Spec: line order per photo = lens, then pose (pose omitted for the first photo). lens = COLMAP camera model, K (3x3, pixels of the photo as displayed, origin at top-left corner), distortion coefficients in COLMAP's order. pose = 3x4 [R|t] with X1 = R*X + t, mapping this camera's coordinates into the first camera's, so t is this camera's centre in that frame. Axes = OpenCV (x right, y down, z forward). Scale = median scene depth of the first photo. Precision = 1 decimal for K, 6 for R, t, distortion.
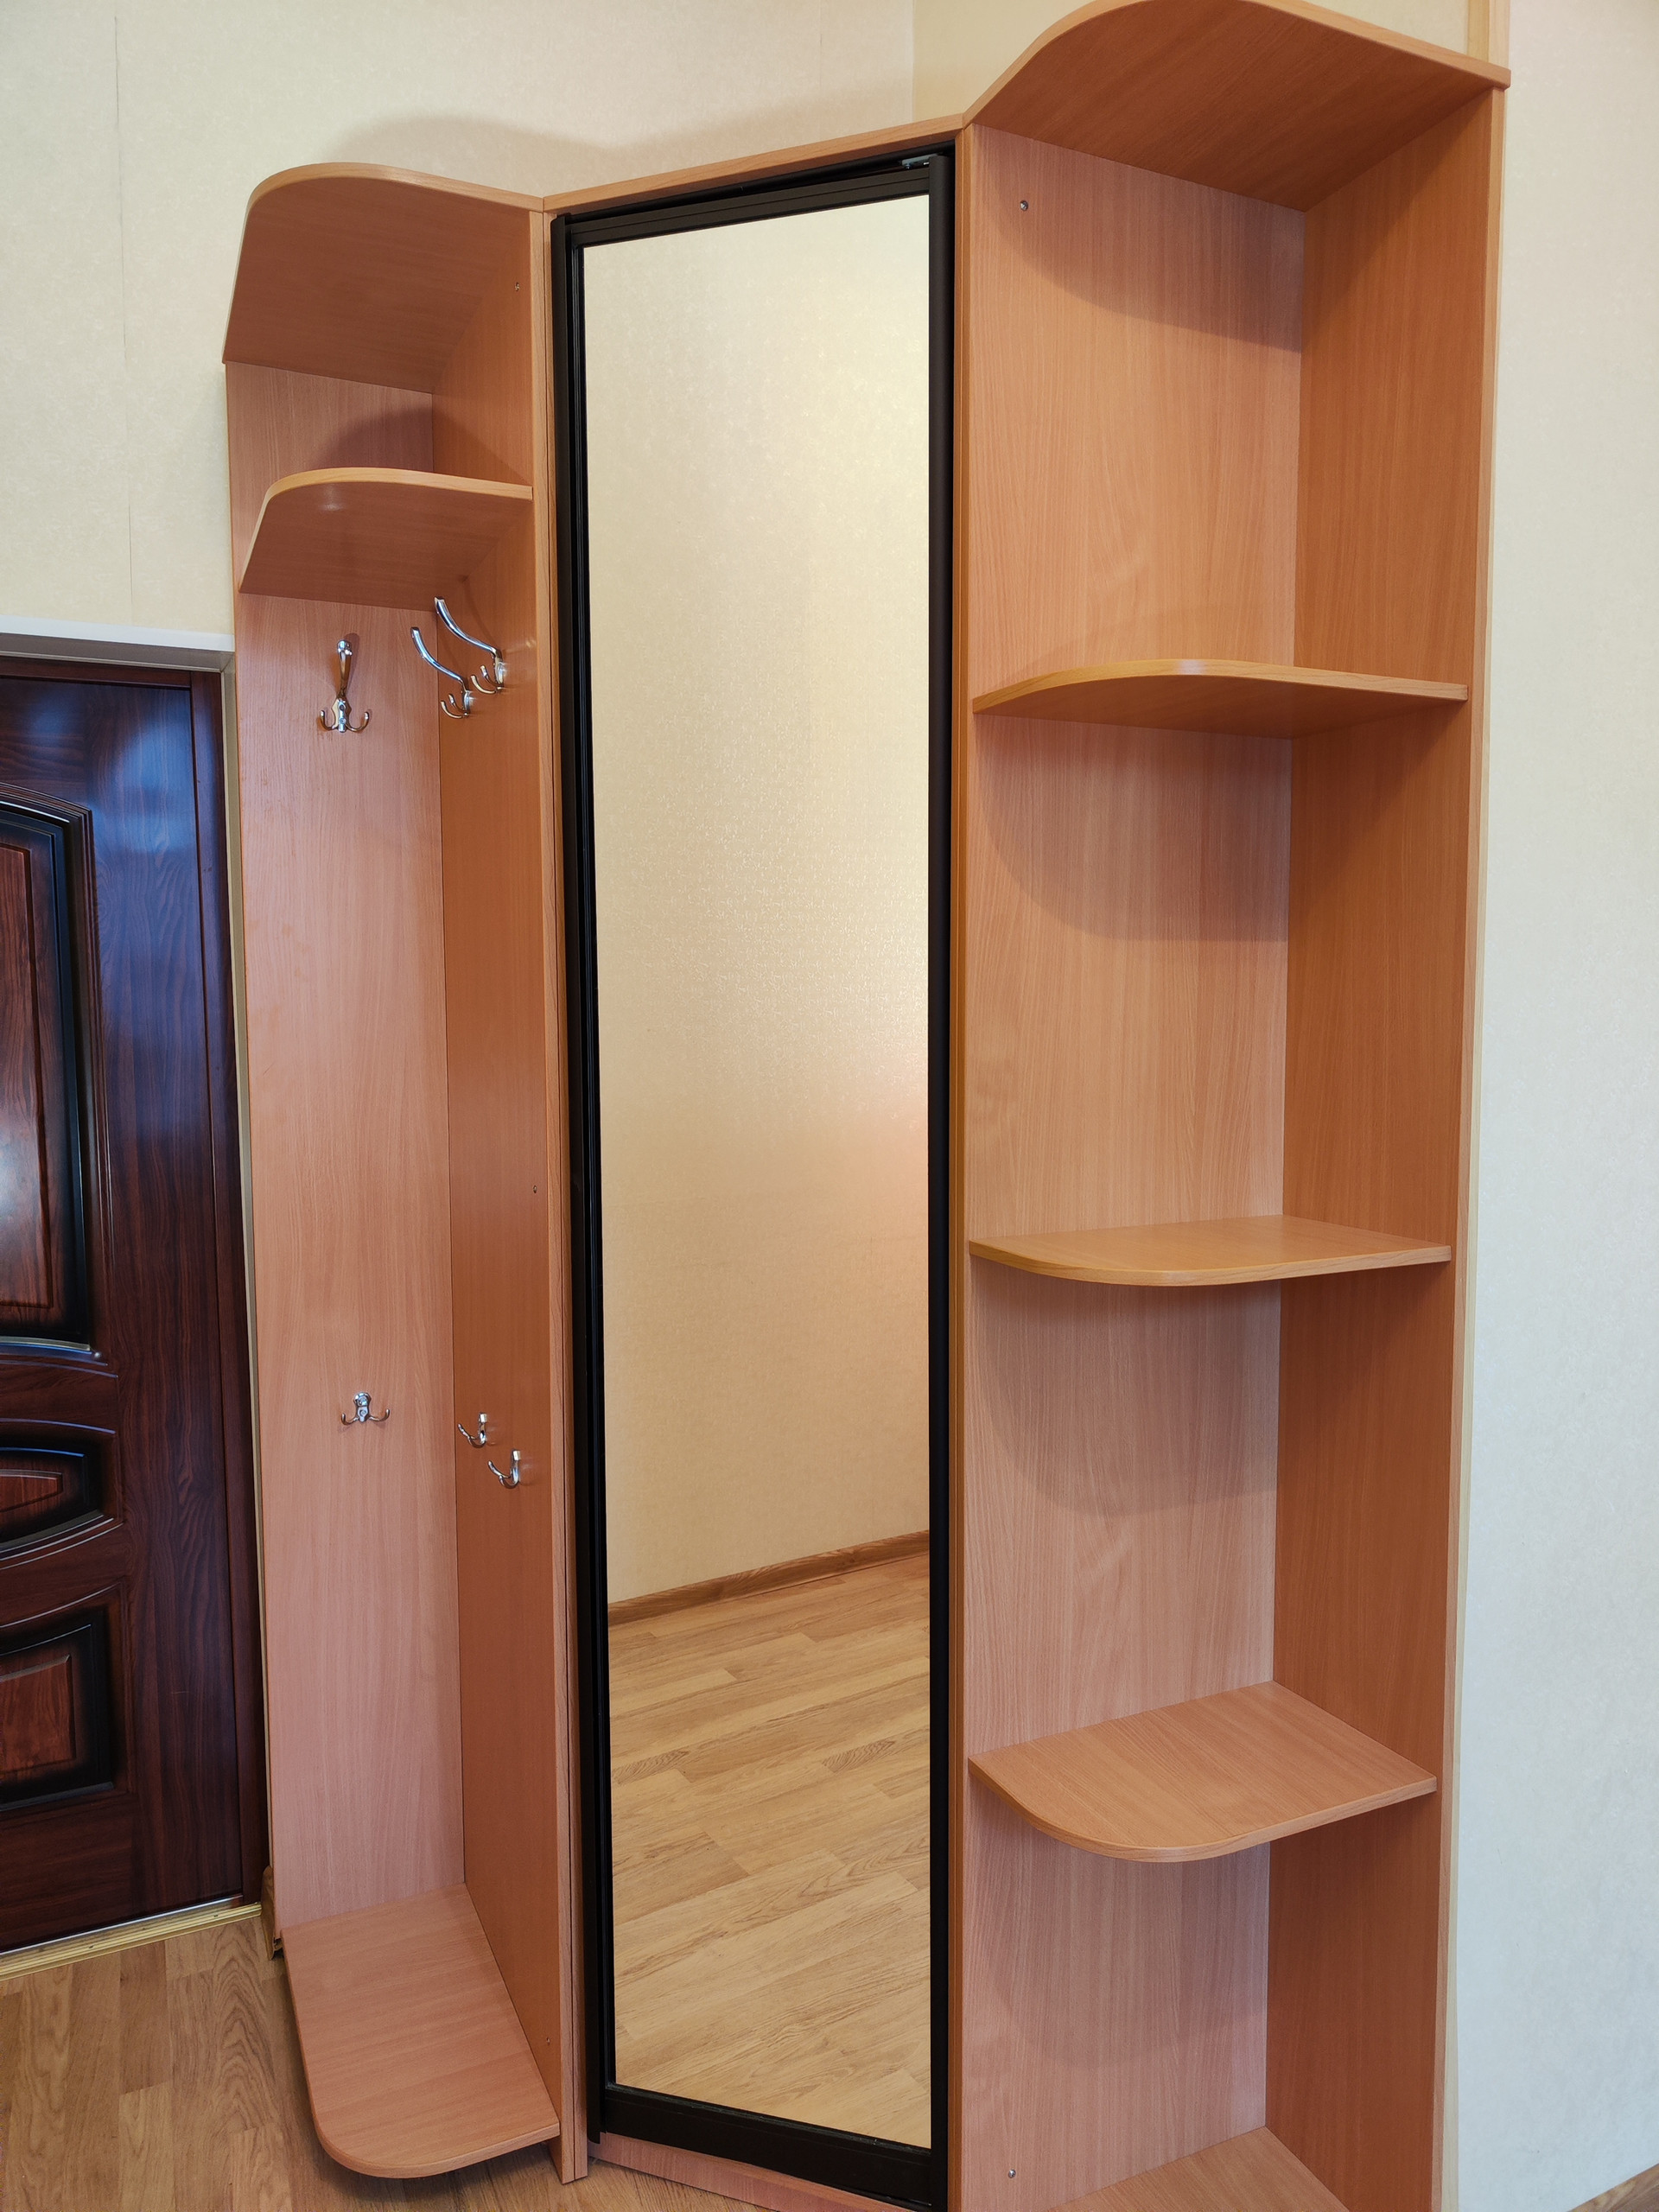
lens RADIAL K [[1537.6, 0, 833.3], [0, 1537.6, 1091.1], [0, 0, 1]] dist [-0.007144, -0.001887]
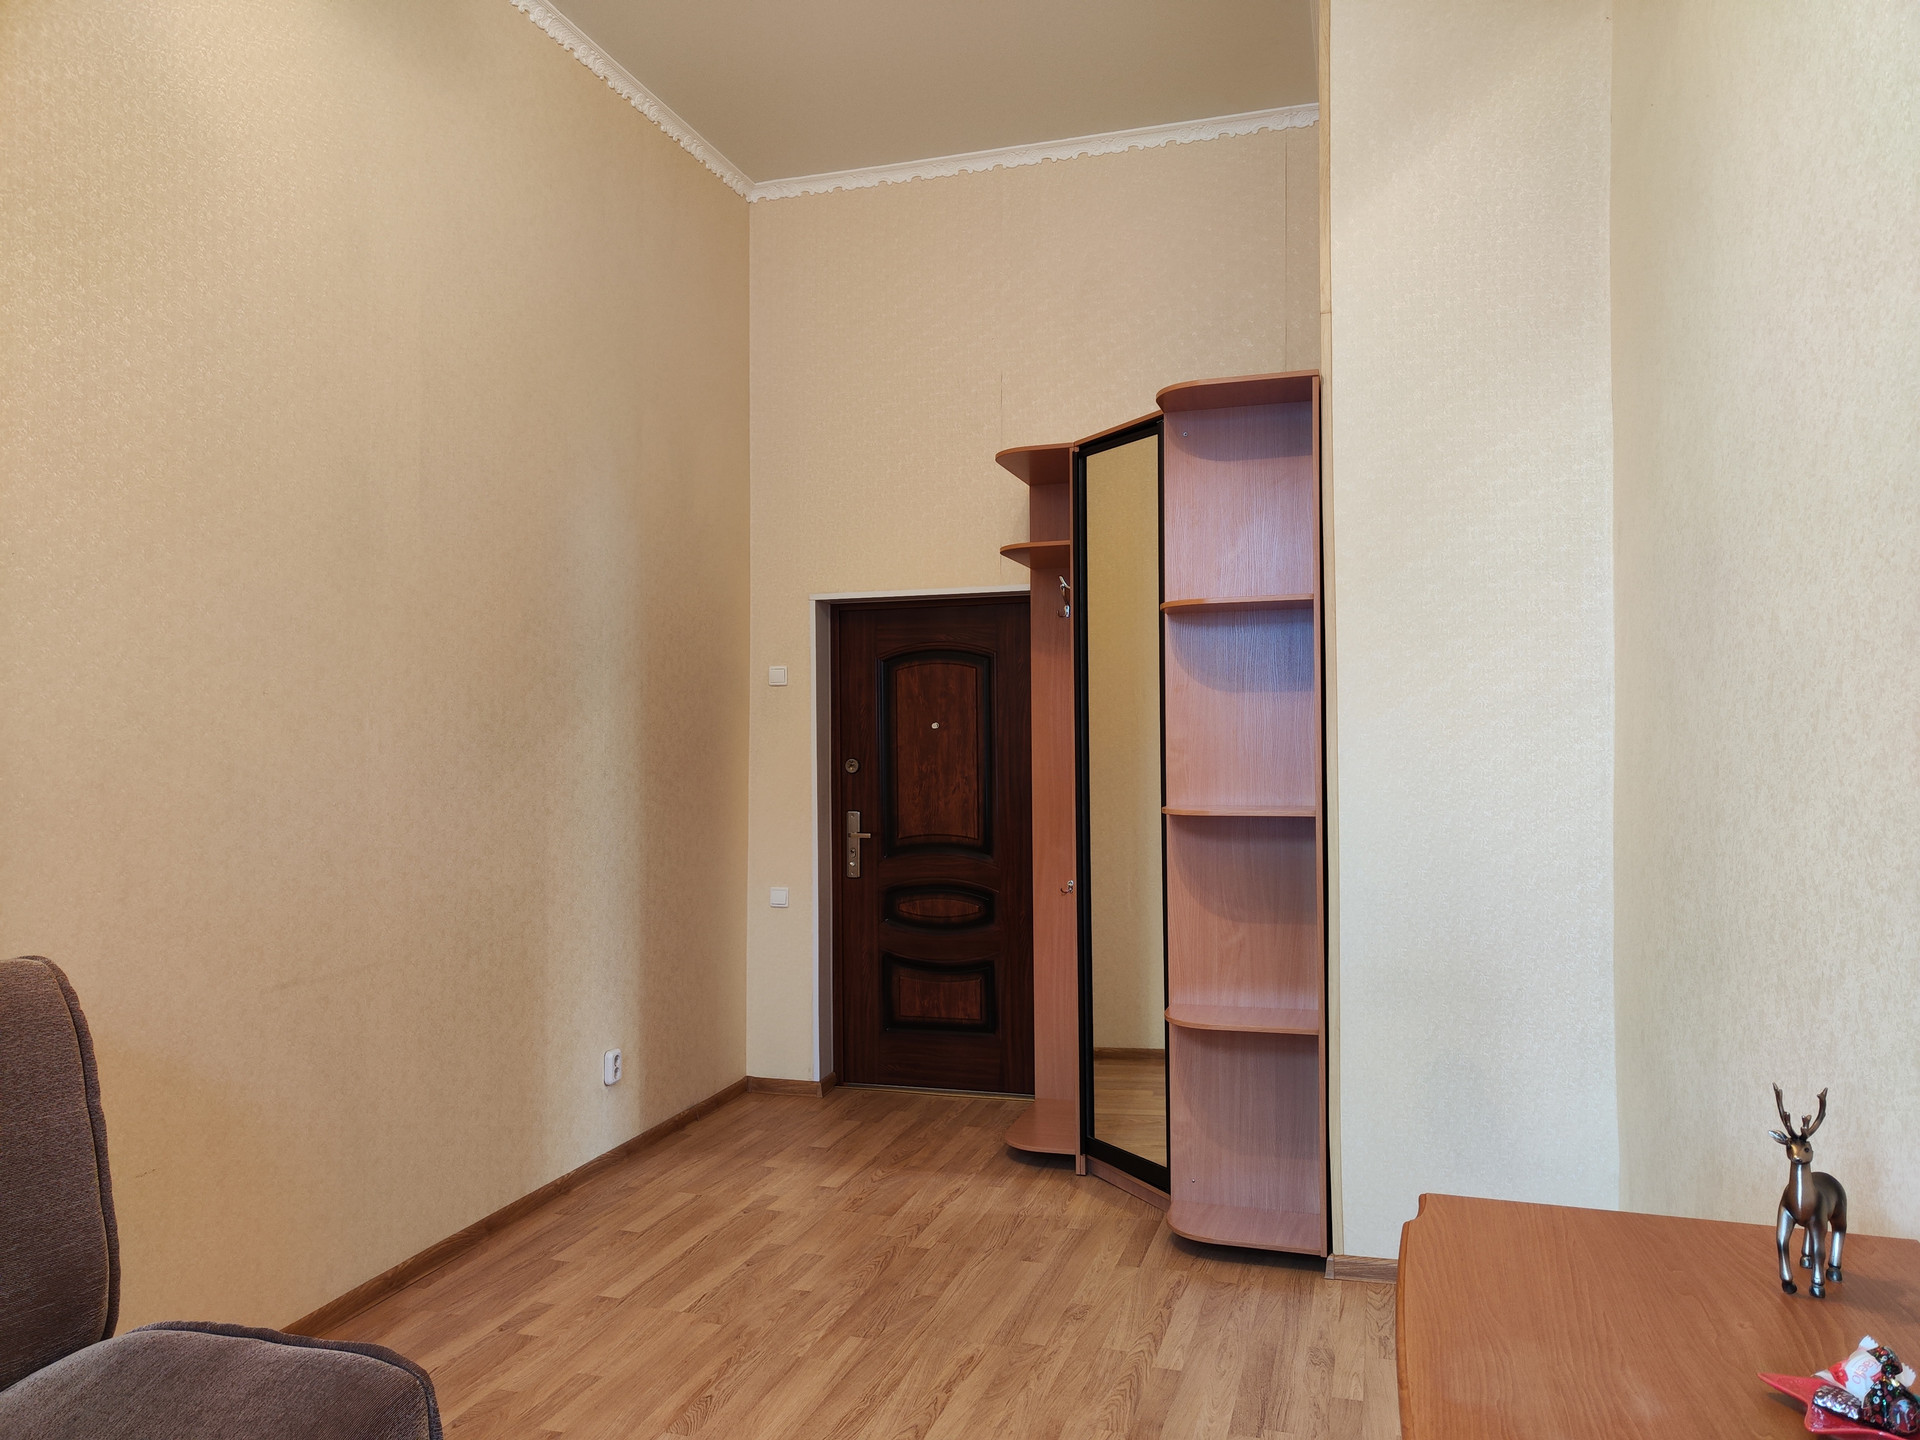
lens RADIAL K [[1334.6, 0, 959.4], [0, 1334.6, 726.8], [0, 0, 1]] dist [-0.007144, -0.001887]
pose [[0.735403, -0.004504, -0.677615, 1.301834], [-0.046075, 0.997331, -0.056634, 0.101275], [0.676062, 0.072870, 0.733233, -0.909501]]
